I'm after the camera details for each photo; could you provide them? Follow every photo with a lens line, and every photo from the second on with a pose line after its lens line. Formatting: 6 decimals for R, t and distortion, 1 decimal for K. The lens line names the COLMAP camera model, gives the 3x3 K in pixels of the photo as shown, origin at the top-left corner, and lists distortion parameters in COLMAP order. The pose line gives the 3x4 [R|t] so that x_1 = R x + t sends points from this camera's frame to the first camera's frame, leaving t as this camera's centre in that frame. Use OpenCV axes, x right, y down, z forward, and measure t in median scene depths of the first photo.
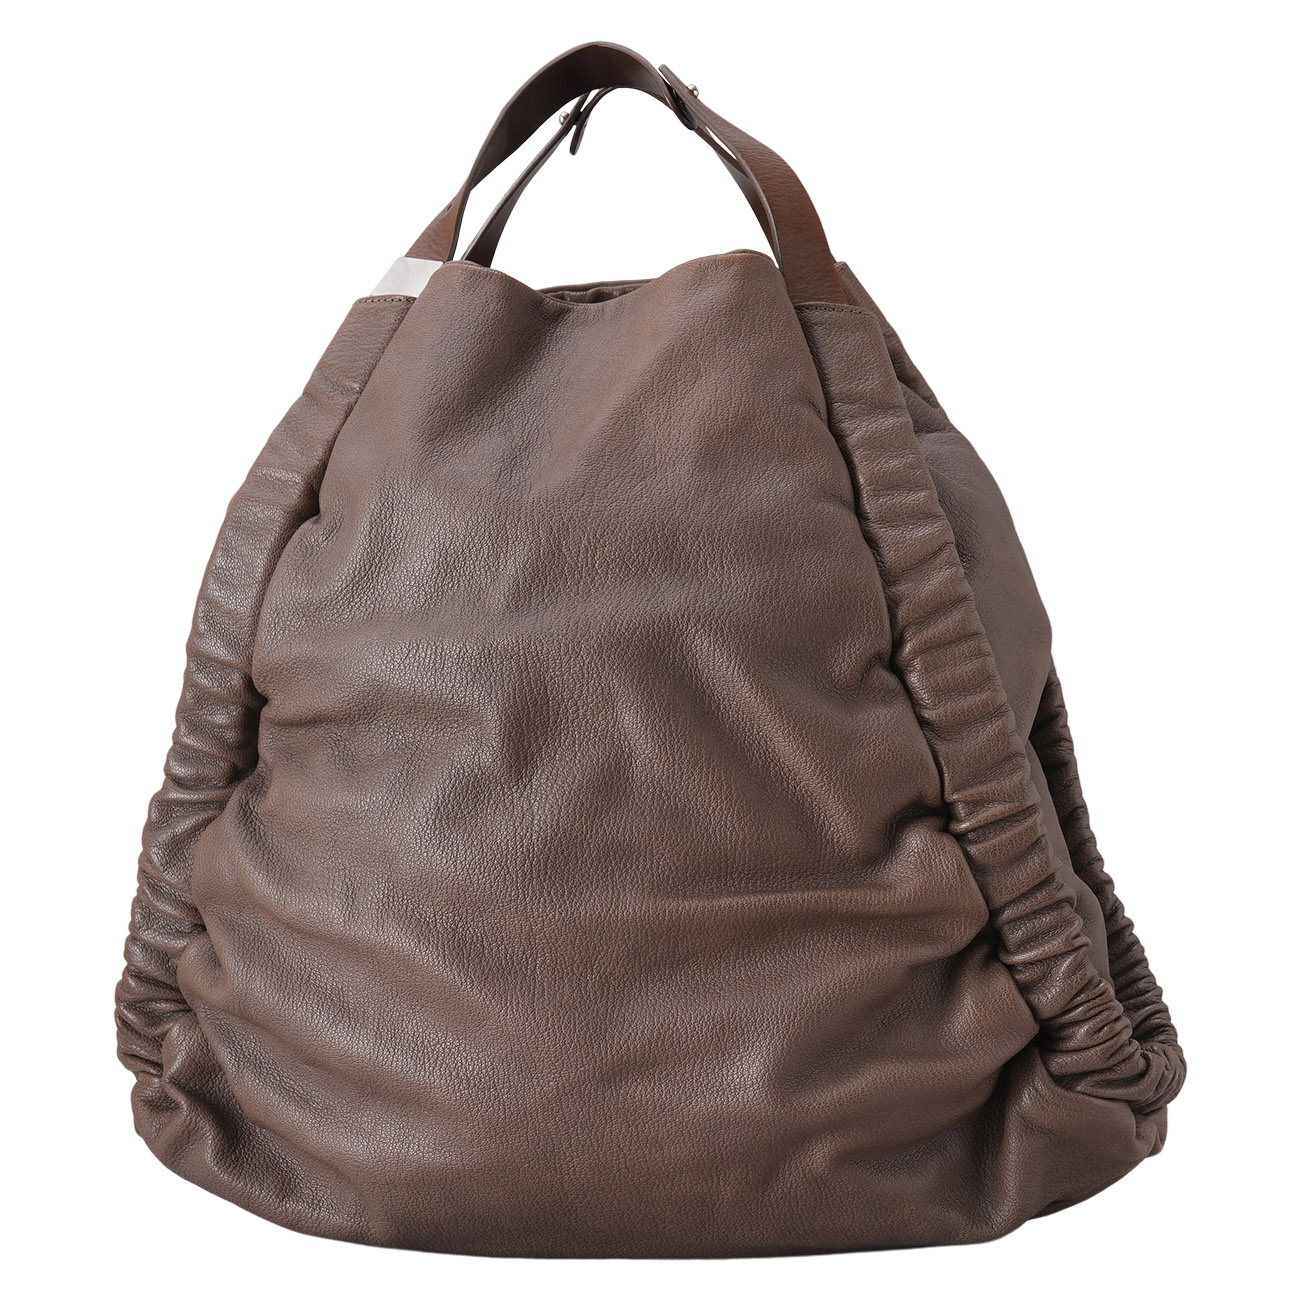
lens RADIAL K [[4090.4, 0, 690.9], [0, 4090.4, 651.8], [0, 0, 1]] dist [0.221351, -0.544621]
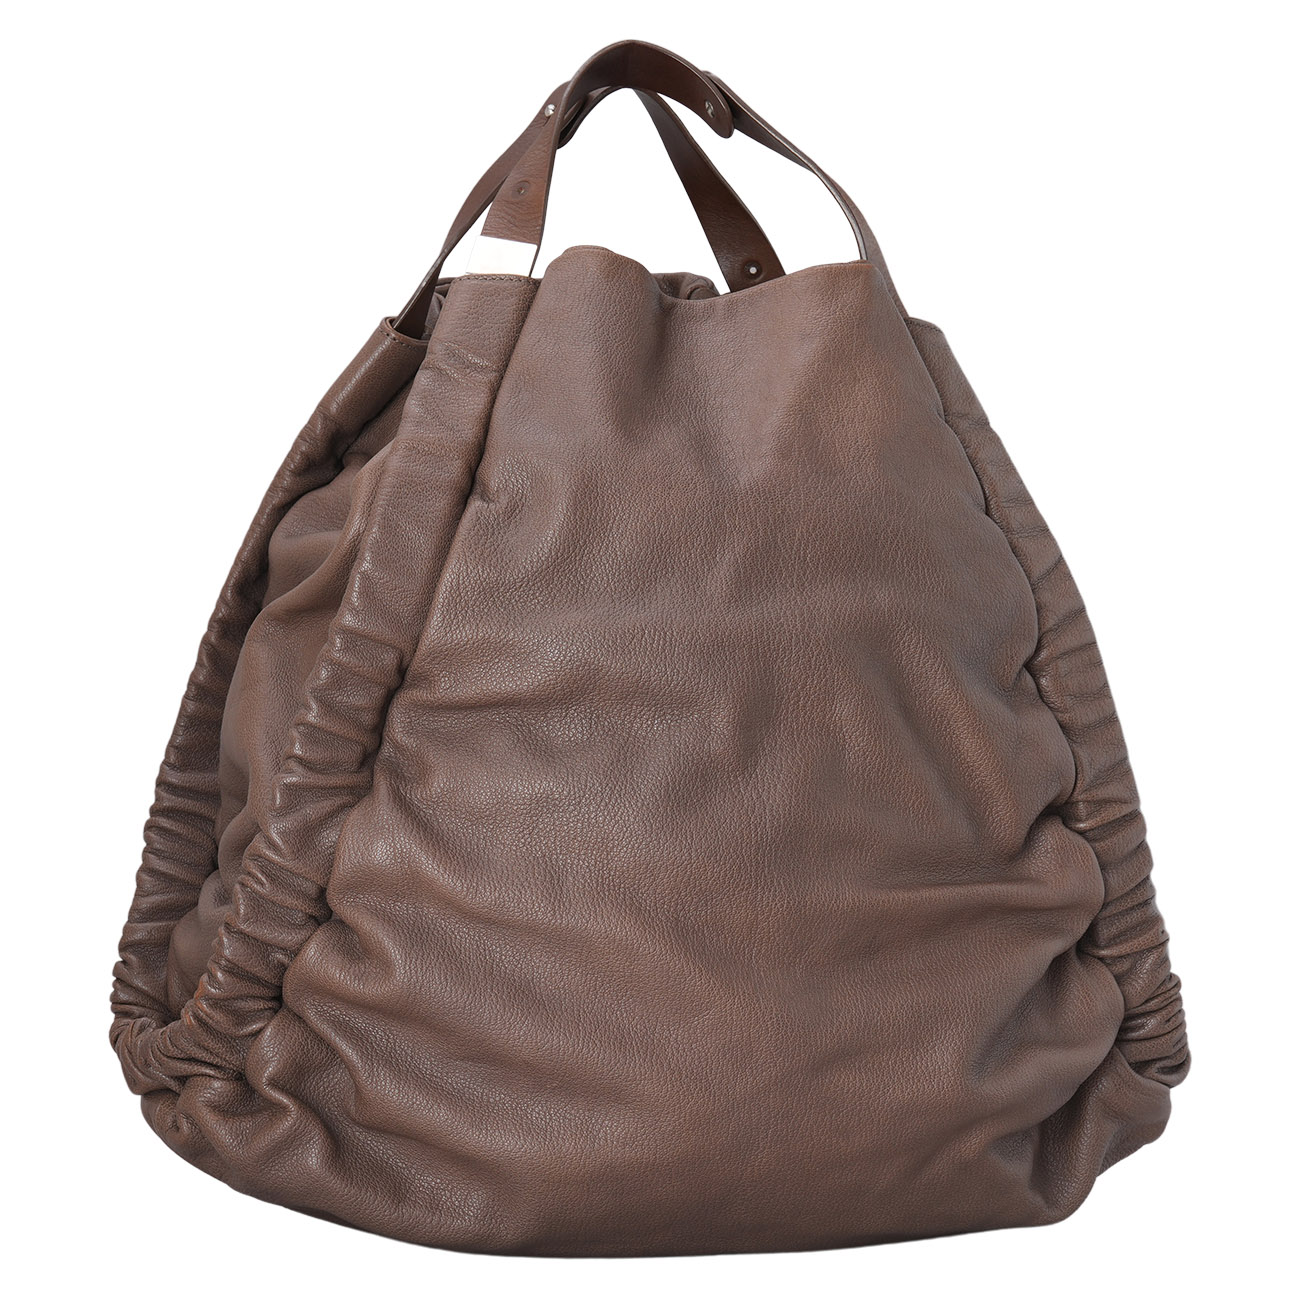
lens RADIAL K [[4090.4, 0, 690.9], [0, 4090.4, 651.8], [0, 0, 1]] dist [0.221351, -0.544621]
pose [[0.860762, 0.040957, 0.507356, -0.555299], [-0.029116, 0.999087, -0.031255, 0.033961], [-0.508174, 0.012131, 0.861169, 0.144660]]
